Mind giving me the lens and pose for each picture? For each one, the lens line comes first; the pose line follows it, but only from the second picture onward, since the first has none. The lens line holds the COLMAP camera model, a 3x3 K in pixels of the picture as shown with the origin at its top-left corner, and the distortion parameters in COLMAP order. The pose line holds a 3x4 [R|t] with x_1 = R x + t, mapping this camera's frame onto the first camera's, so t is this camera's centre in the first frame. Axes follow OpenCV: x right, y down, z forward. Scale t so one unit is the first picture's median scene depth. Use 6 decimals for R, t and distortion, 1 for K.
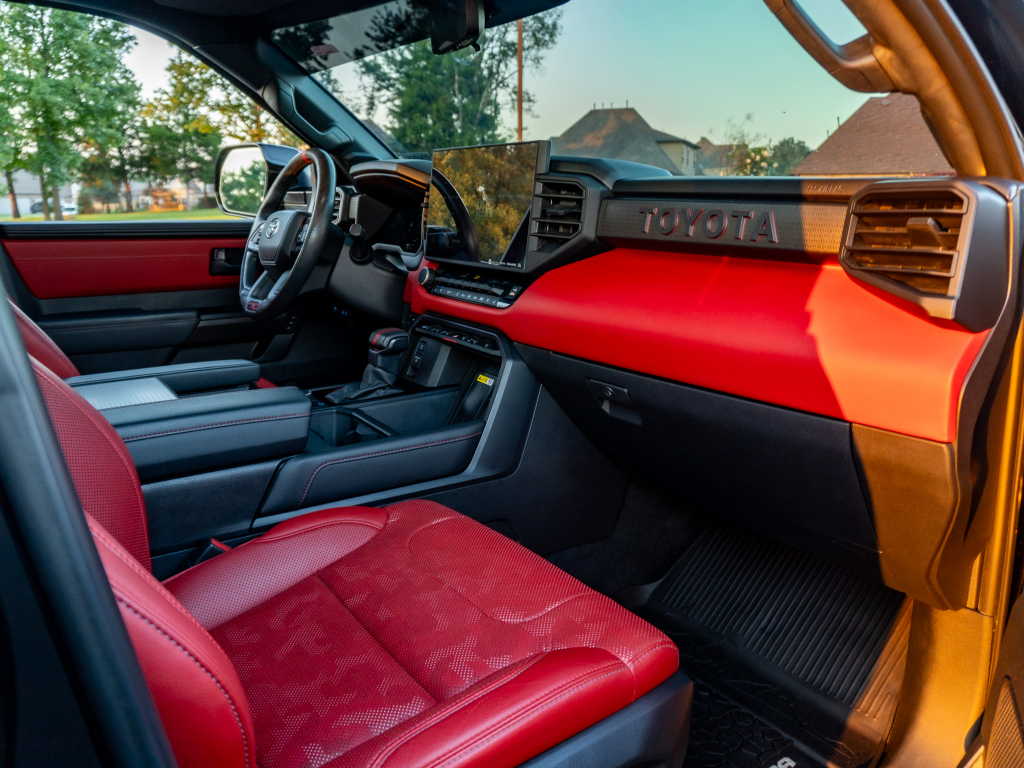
lens RADIAL K [[760.7, 0, 500.8], [0, 760.7, 382.9], [0, 0, 1]] dist [-0.015894, -0.005424]
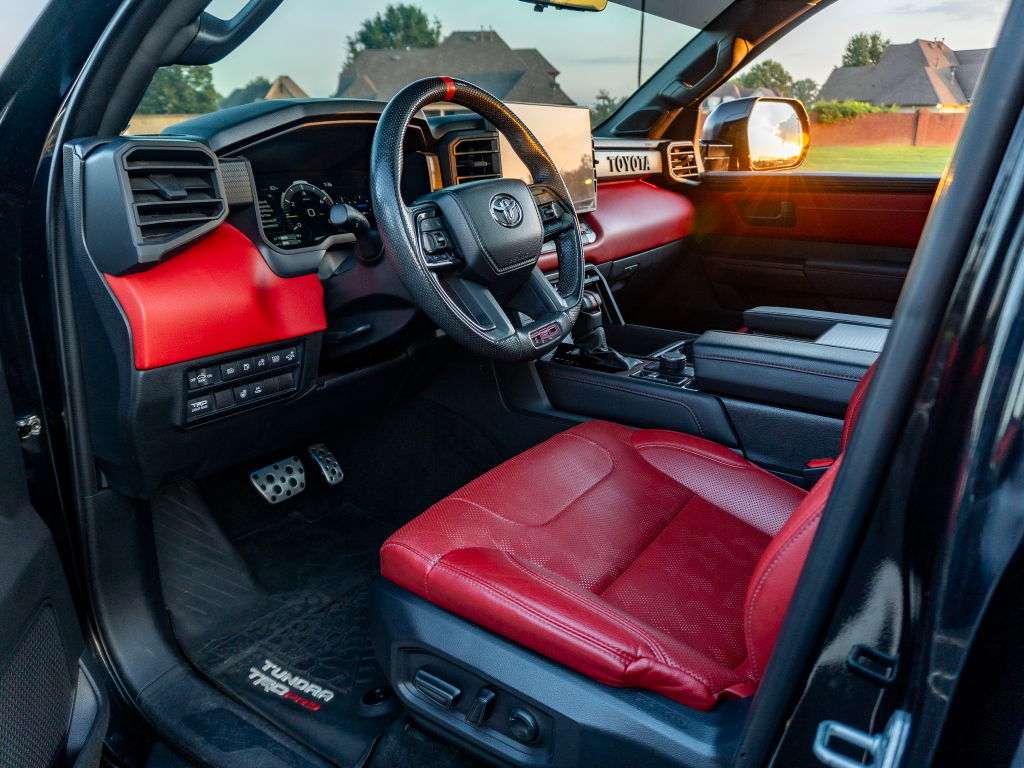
lens RADIAL K [[760.7, 0, 500.8], [0, 760.7, 382.9], [0, 0, 1]] dist [-0.015894, -0.005424]
pose [[-0.347916, -0.285706, 0.892932, -1.117163], [0.227150, 0.898368, 0.375950, -0.390322], [-0.909592, 0.333628, -0.247658, 1.508689]]
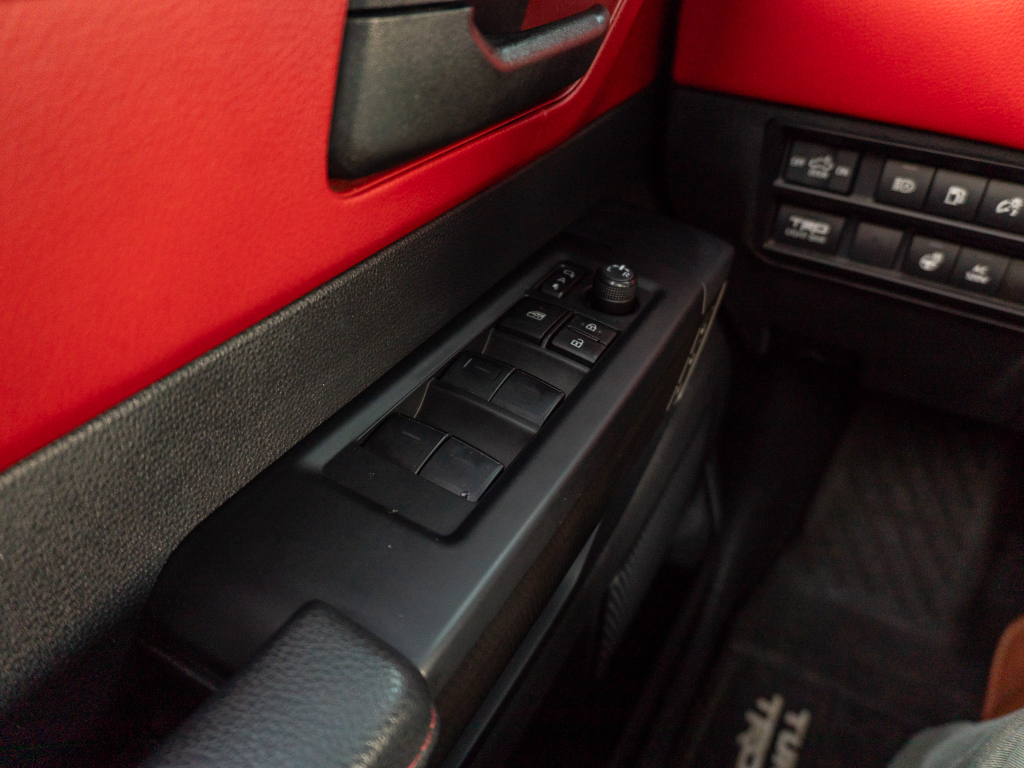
lens RADIAL K [[774.2, 0, 512.0], [0, 774.2, 384.0], [0, 0, 1]] dist [-0.017599, 0.004740]
pose [[0.897350, -0.234333, 0.373966, -0.610142], [0.082402, 0.921447, 0.379664, -0.232770], [-0.433558, -0.309876, 0.846170, 1.354946]]
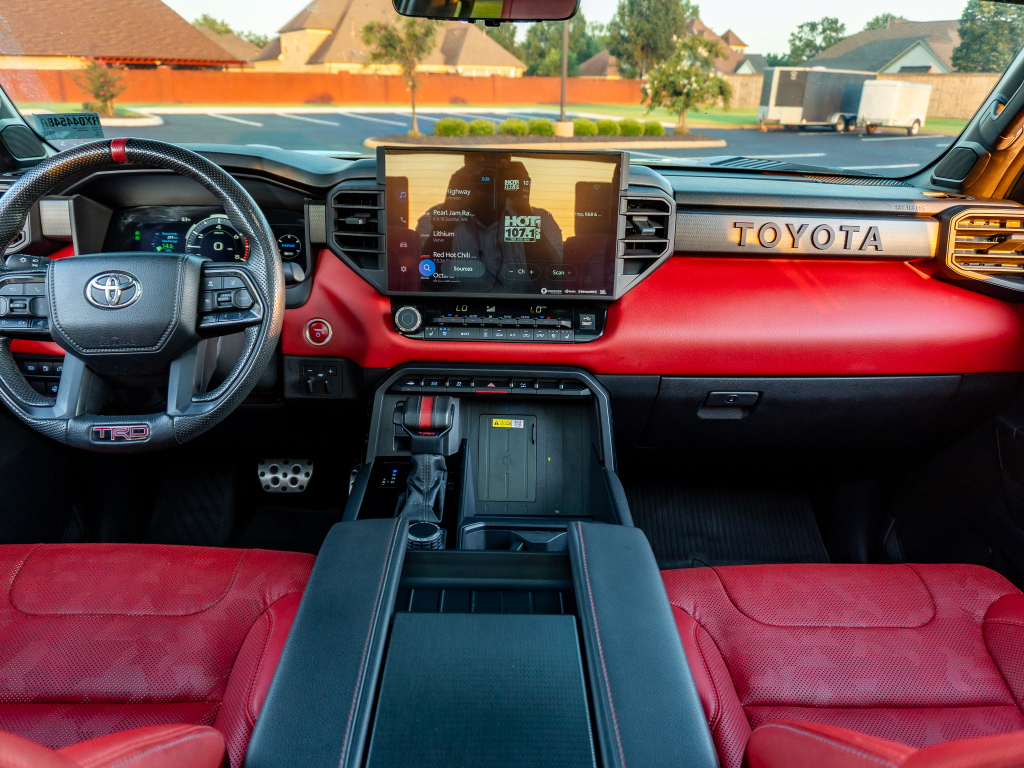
lens RADIAL K [[760.7, 0, 500.8], [0, 760.7, 382.9], [0, 0, 1]] dist [-0.015894, -0.005424]
pose [[0.563418, -0.288979, 0.773984, -0.746119], [0.178648, 0.957281, 0.227370, -0.269110], [-0.806625, 0.010166, 0.590975, 0.550633]]
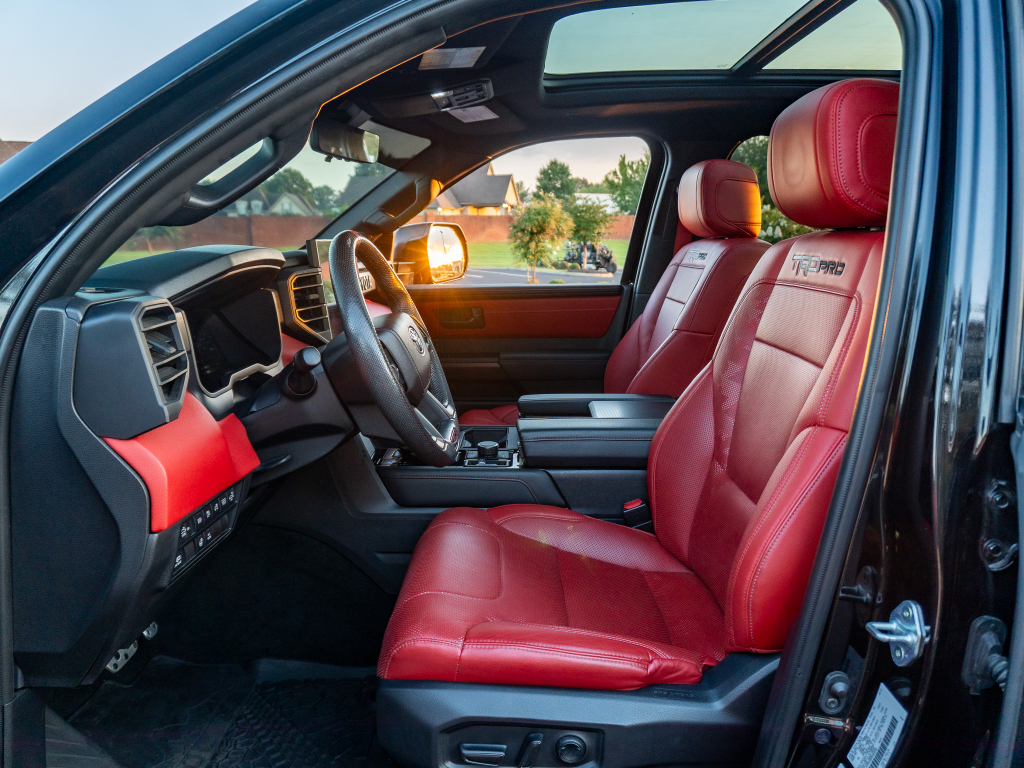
lens RADIAL K [[765.7, 0, 483.6], [0, 765.7, 385.5], [0, 0, 1]] dist [-0.054961, 0.011978]
pose [[-0.798349, -0.108998, 0.592248, -0.993432], [0.152167, 0.915053, 0.373528, -0.533668], [-0.582652, 0.388326, -0.713946, 1.877964]]
